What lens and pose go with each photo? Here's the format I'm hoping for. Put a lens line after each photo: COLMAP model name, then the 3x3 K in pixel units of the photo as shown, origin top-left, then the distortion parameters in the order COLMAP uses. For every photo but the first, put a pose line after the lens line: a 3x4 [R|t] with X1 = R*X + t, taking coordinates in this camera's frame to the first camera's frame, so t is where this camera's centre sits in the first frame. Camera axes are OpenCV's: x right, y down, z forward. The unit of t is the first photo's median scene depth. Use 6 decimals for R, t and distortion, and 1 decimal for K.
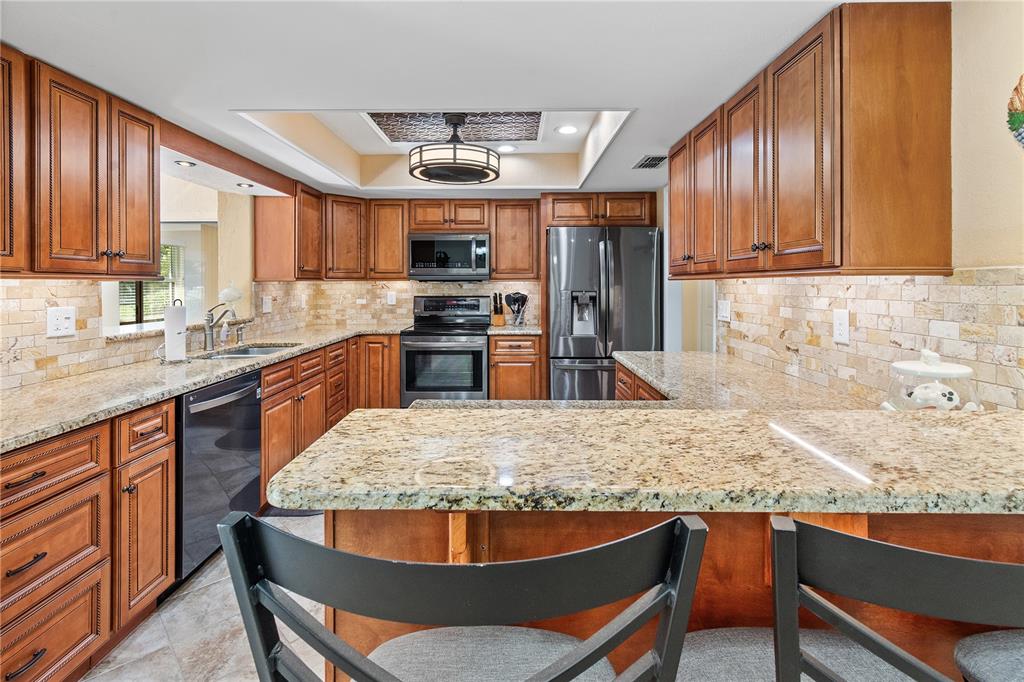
lens RADIAL K [[493.5, 0, 512.5], [0, 493.5, 280.6], [0, 0, 1]] dist [-0.001163, -0.000246]
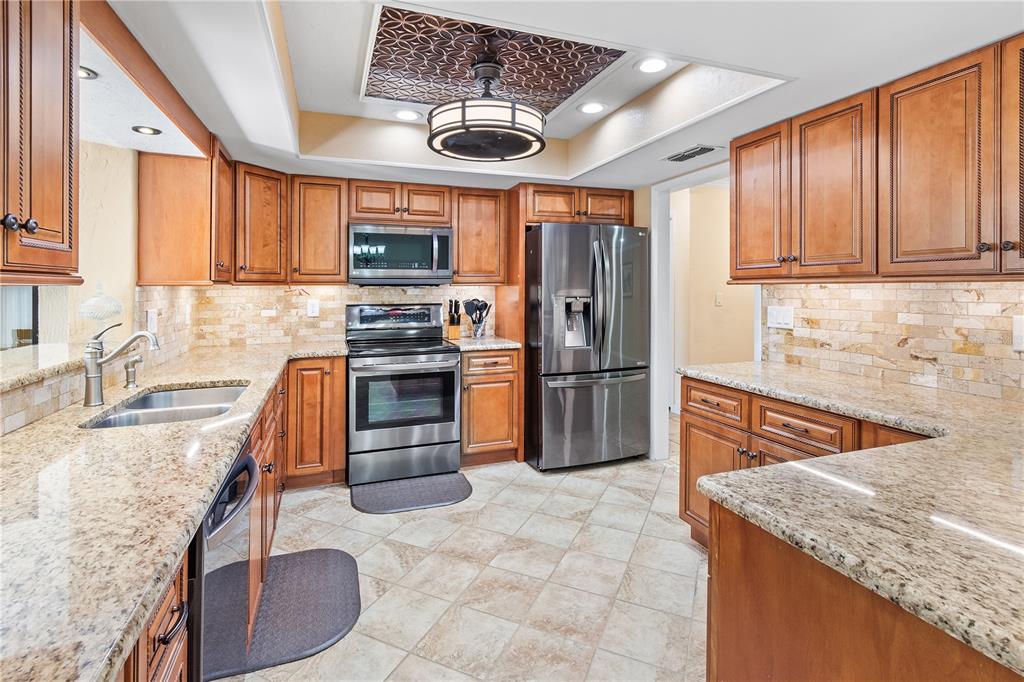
lens RADIAL K [[493.5, 0, 512.5], [0, 493.5, 280.6], [0, 0, 1]] dist [-0.001163, -0.000246]
pose [[0.936465, 0.003259, 0.350747, -0.254765], [-0.000308, 0.999964, -0.008468, -0.000122], [-0.350762, 0.007822, 0.936432, 0.203327]]
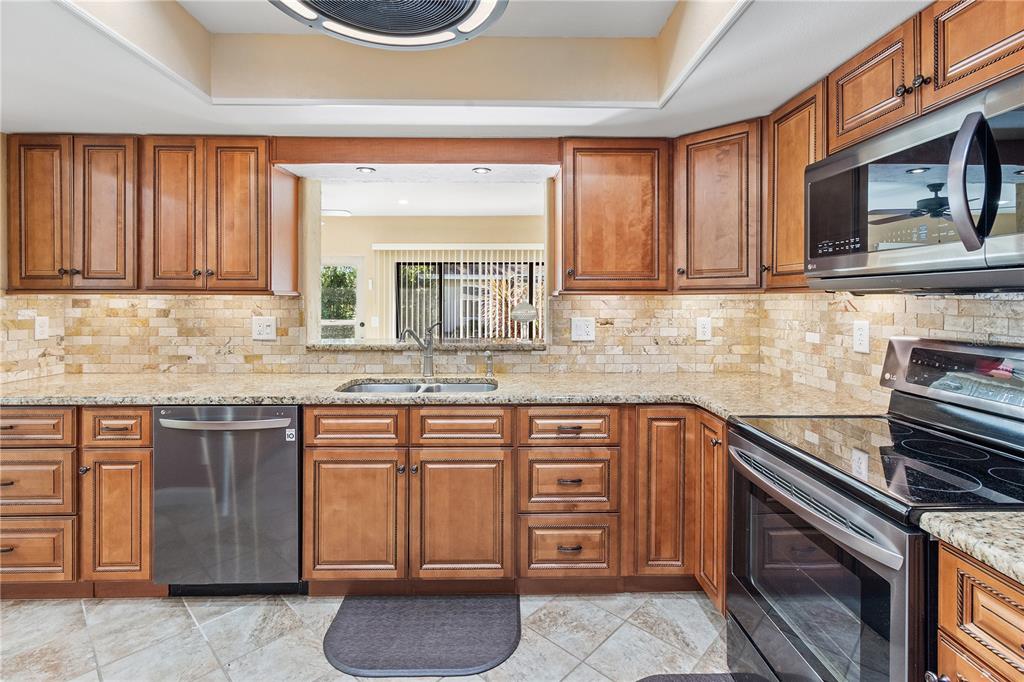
lens RADIAL K [[483.7, 0, 509.4], [0, 483.7, 296.7], [0, 0, 1]] dist [-0.000619, -0.000085]
pose [[0.020652, -0.001251, -0.999786, 0.165382], [0.003567, 0.999993, -0.001177, 0.003419], [0.999780, -0.003542, 0.020656, 0.801156]]
